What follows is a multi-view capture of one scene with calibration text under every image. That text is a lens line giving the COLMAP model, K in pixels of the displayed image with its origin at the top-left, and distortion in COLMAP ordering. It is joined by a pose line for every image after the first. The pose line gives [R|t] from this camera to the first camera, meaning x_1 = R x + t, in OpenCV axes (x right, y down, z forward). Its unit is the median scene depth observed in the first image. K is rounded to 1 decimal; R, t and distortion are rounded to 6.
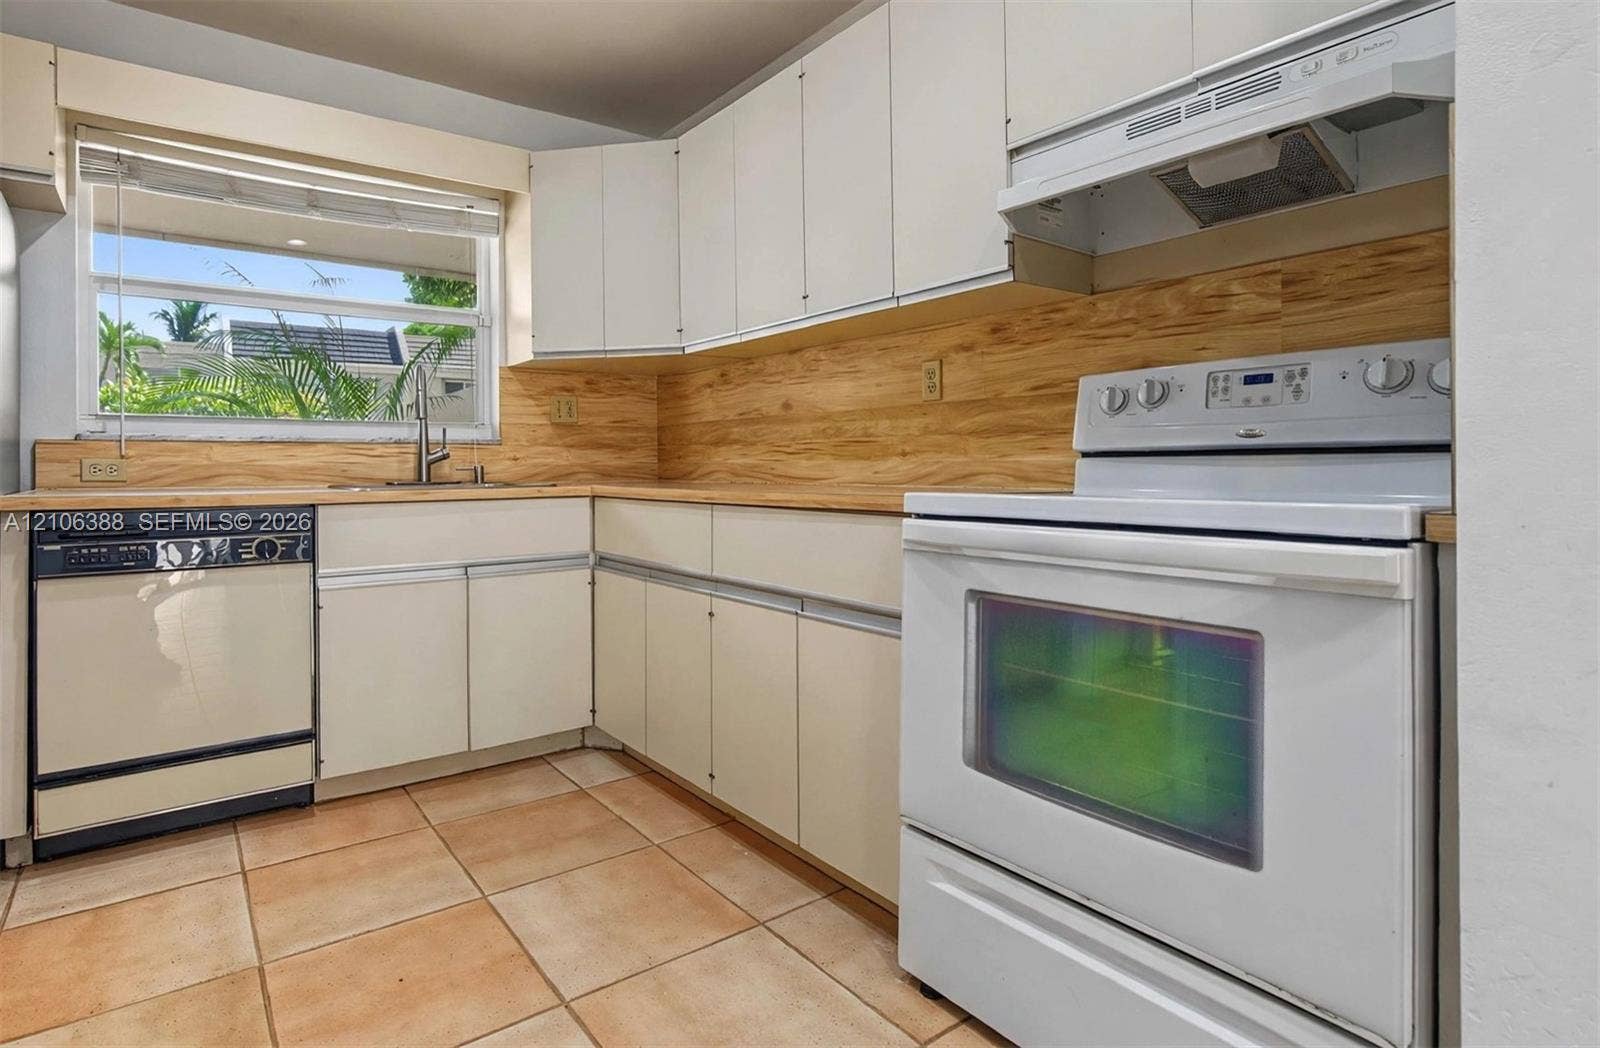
lens RADIAL K [[832.3, 0, 720.7], [0, 832.3, 466.2], [0, 0, 1]] dist [0.001048, 0.000291]
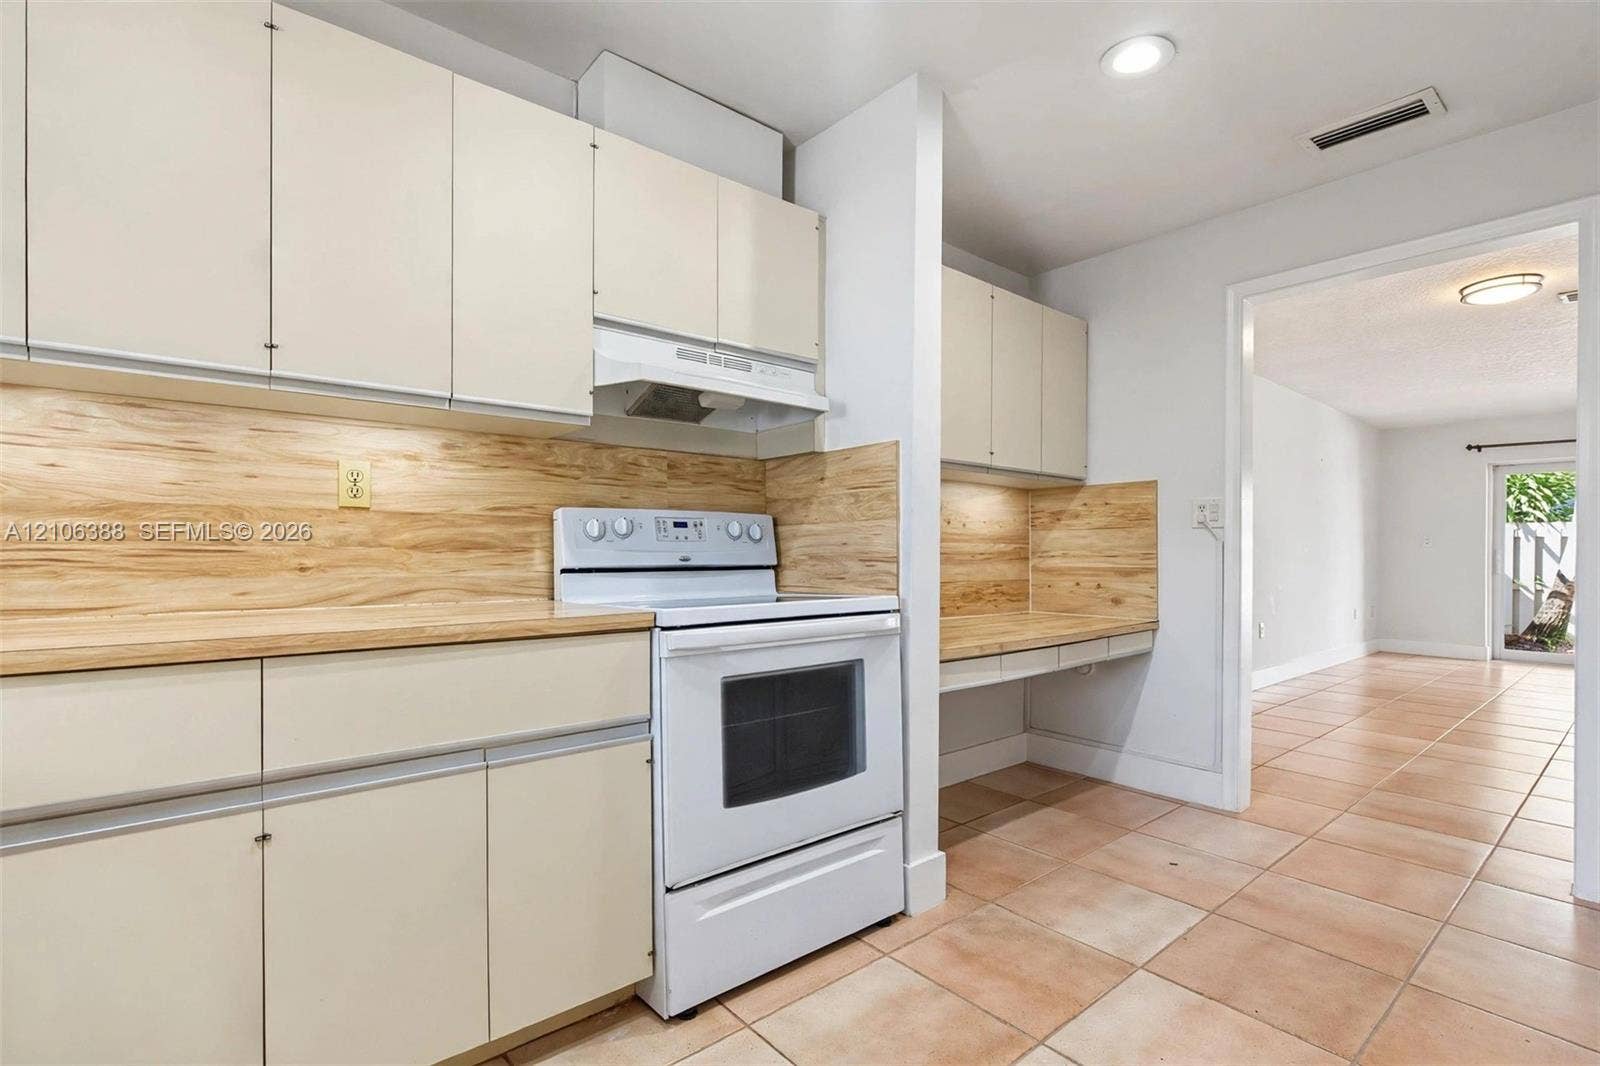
lens RADIAL K [[738.2, 0, 806.3], [0, 738.2, 557.3], [0, 0, 1]] dist [0.000437, -0.000057]
pose [[-0.111042, -0.002088, 0.993813, -0.751644], [-0.002779, 0.999995, 0.001790, -0.040125], [-0.993812, -0.002563, -0.111047, 0.835453]]
